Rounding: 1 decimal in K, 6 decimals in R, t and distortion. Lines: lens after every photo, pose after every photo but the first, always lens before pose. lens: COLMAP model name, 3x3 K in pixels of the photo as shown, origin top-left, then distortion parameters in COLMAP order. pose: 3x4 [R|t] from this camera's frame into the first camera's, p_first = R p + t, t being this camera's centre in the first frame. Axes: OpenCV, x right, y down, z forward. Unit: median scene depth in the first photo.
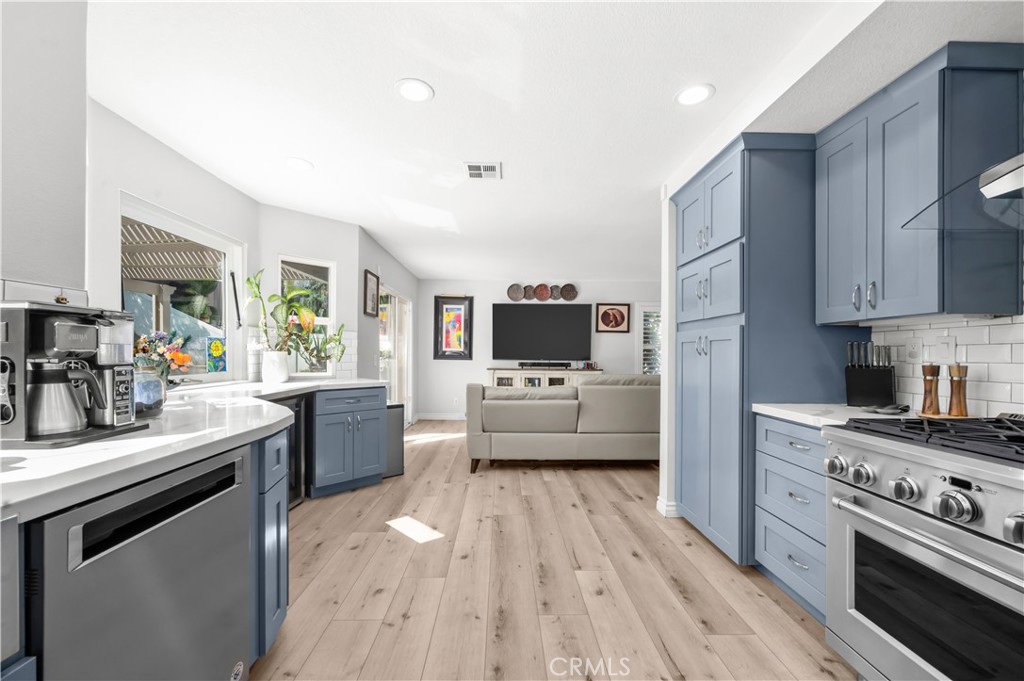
lens RADIAL K [[403.7, 0, 512.2], [0, 403.7, 350.6], [0, 0, 1]] dist [0.000404, 0.000040]
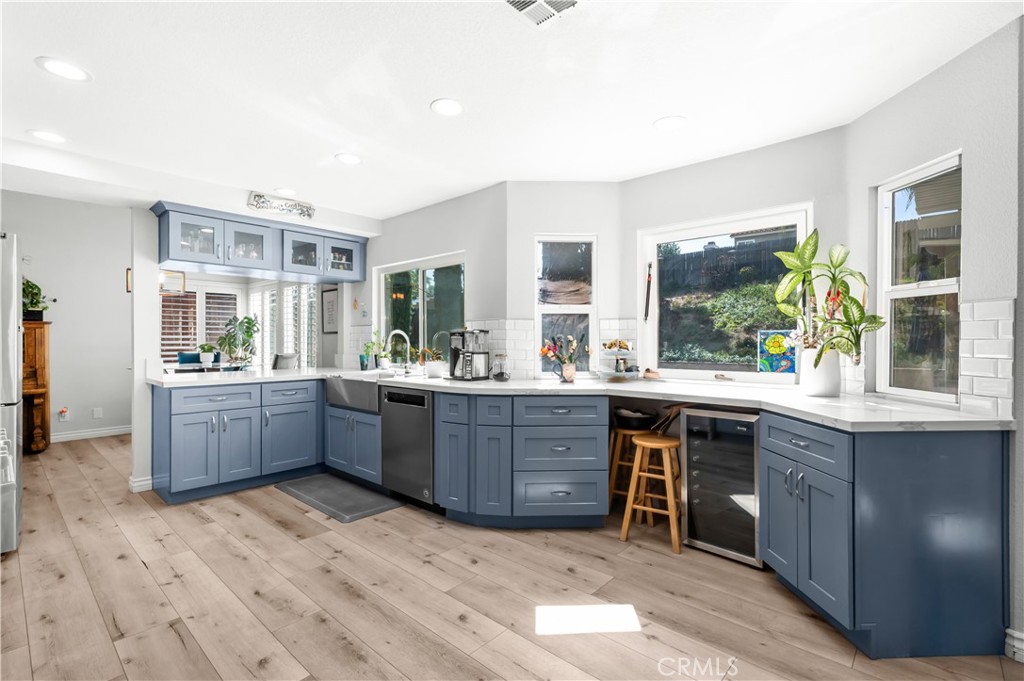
lens RADIAL K [[470.9, 0, 516.7], [0, 470.9, 342.3], [0, 0, 1]] dist [0.001244, 0.000221]
pose [[-0.683181, -0.001865, -0.730247, 0.153576], [0.000315, 0.999996, -0.002848, -0.002981], [0.730249, -0.002176, -0.683177, 0.556213]]
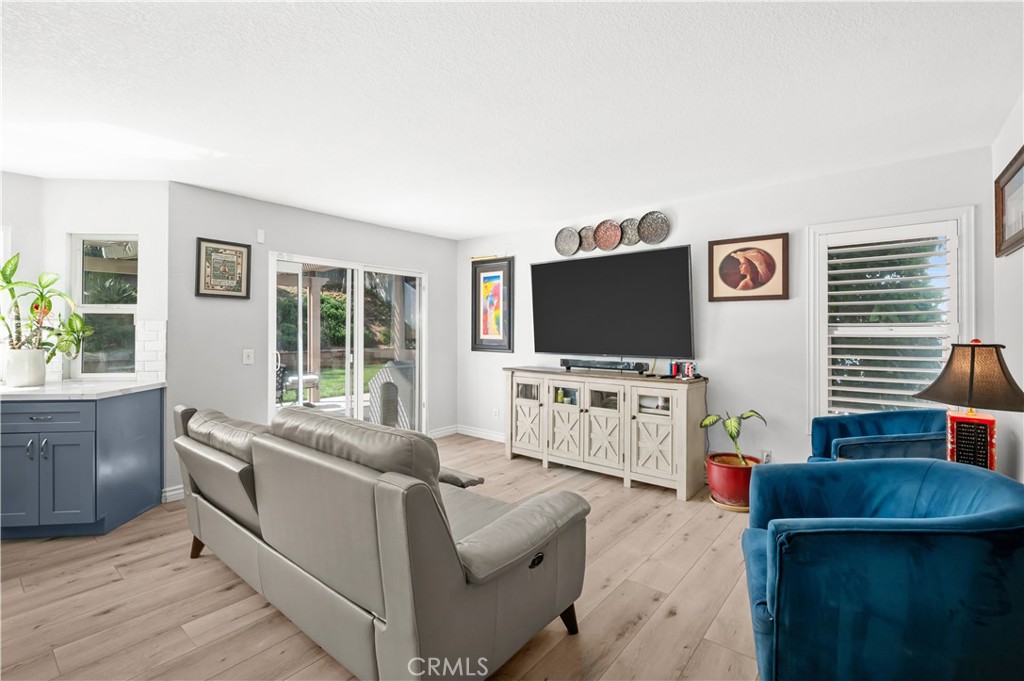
lens RADIAL K [[457.5, 0, 522.8], [0, 457.5, 323.9], [0, 0, 1]] dist [-0.004979, -0.000070]
pose [[0.771059, -0.017458, -0.636525, 0.391924], [0.009367, 0.999827, -0.016075, -0.012029], [0.636695, 0.006433, 0.771089, 0.443334]]
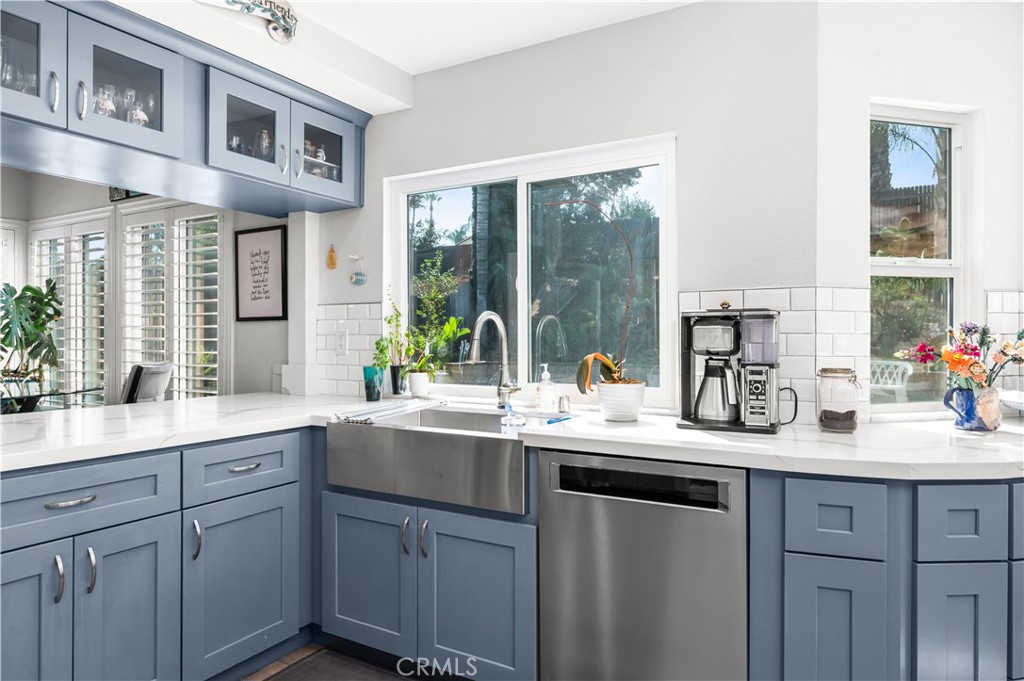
lens RADIAL K [[639.8, 0, 512.2], [0, 639.8, 338.3], [0, 0, 1]] dist [-0.000997, 0.001508]
pose [[-0.520265, -0.003029, -0.853999, 0.120936], [0.000600, 0.999992, -0.003912, -0.003919], [0.854004, -0.002548, -0.520259, 0.232313]]
